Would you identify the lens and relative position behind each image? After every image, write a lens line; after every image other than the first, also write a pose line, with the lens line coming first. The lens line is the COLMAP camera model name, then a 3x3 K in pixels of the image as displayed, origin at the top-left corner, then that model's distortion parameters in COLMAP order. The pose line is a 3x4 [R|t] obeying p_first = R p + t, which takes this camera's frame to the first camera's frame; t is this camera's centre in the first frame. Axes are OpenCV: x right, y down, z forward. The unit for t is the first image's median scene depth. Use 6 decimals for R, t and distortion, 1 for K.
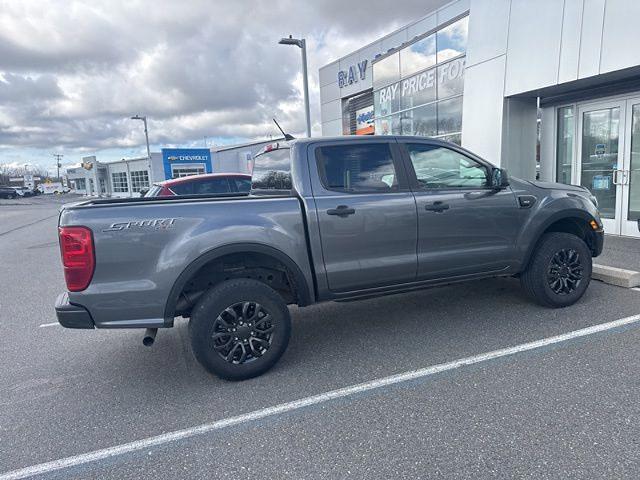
lens RADIAL K [[444.8, 0, 318.9], [0, 444.8, 237.8], [0, 0, 1]] dist [0.067932, -0.084145]
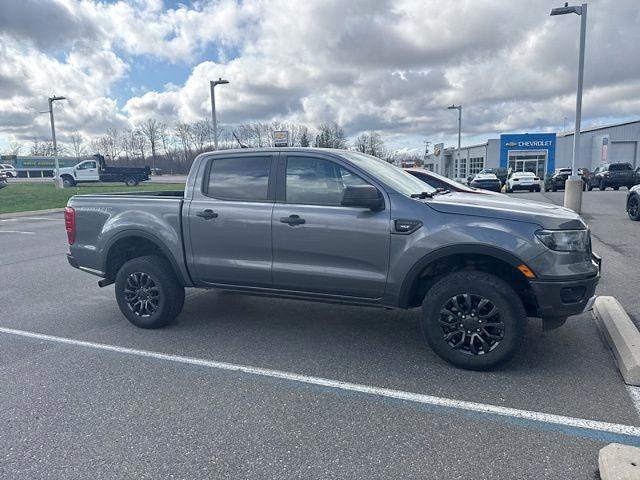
lens RADIAL K [[447.7, 0, 317.3], [0, 447.7, 230.4], [0, 0, 1]] dist [0.054090, -0.063691]
pose [[0.713727, 0.123989, -0.689362, 0.450720], [-0.112527, 0.991721, 0.061868, -0.051575], [0.691326, 0.033415, 0.721770, 0.137685]]
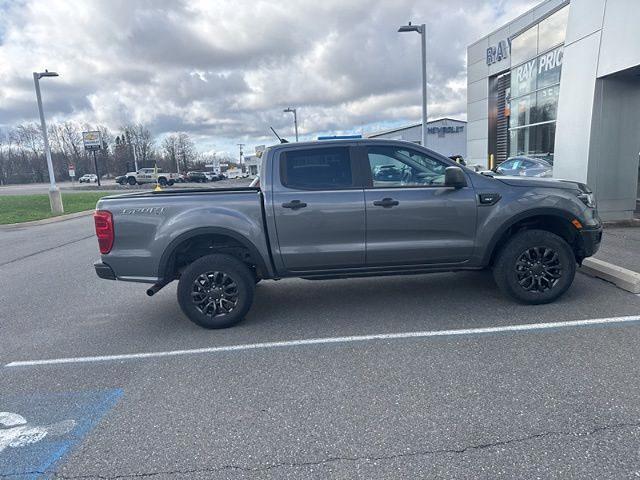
lens RADIAL K [[445.9, 0, 319.3], [0, 445.9, 242.8], [0, 0, 1]] dist [0.072409, -0.093161]
pose [[0.937408, 0.053906, -0.344035, 0.224137], [-0.038314, 0.997914, 0.051964, -0.008981], [0.346119, -0.035530, 0.937518, -0.056615]]
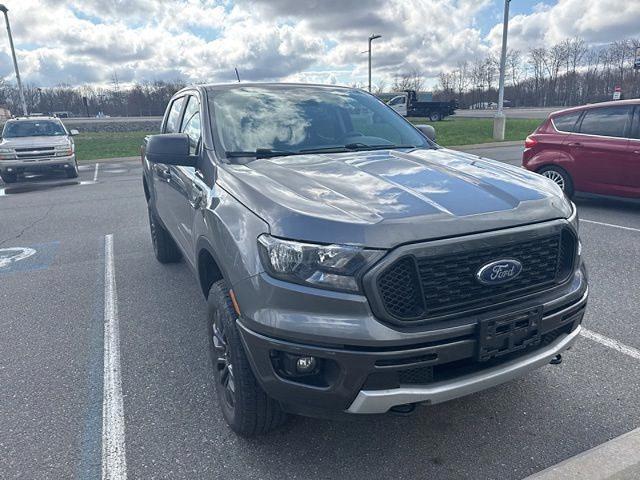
lens RADIAL K [[453.8, 0, 320.0], [0, 453.8, 225.1], [0, 0, 1]] dist [0.003768, -0.001618]
pose [[0.067887, 0.282294, -0.956923, 0.518786], [-0.112239, 0.955208, 0.273825, -0.111963], [0.991360, 0.088815, 0.096531, 0.542701]]
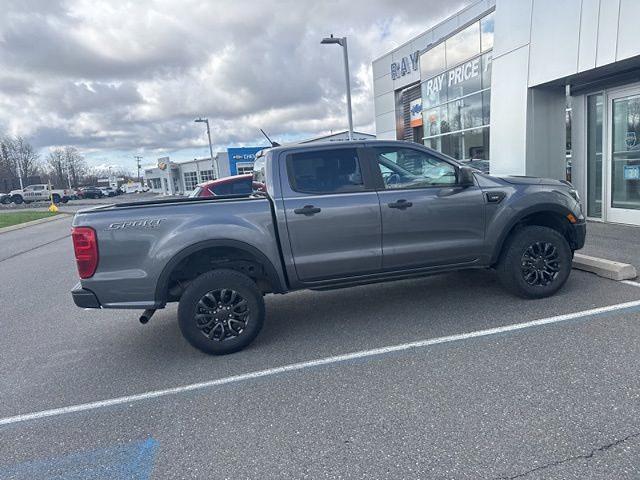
lens RADIAL K [[444.8, 0, 318.9], [0, 444.8, 237.8], [0, 0, 1]] dist [0.067932, -0.084145]
pose [[0.989147, -0.008506, -0.146685, 0.100649], [0.010672, 0.999845, 0.013984, -0.002247], [0.146543, -0.015397, 0.989084, -0.051130]]
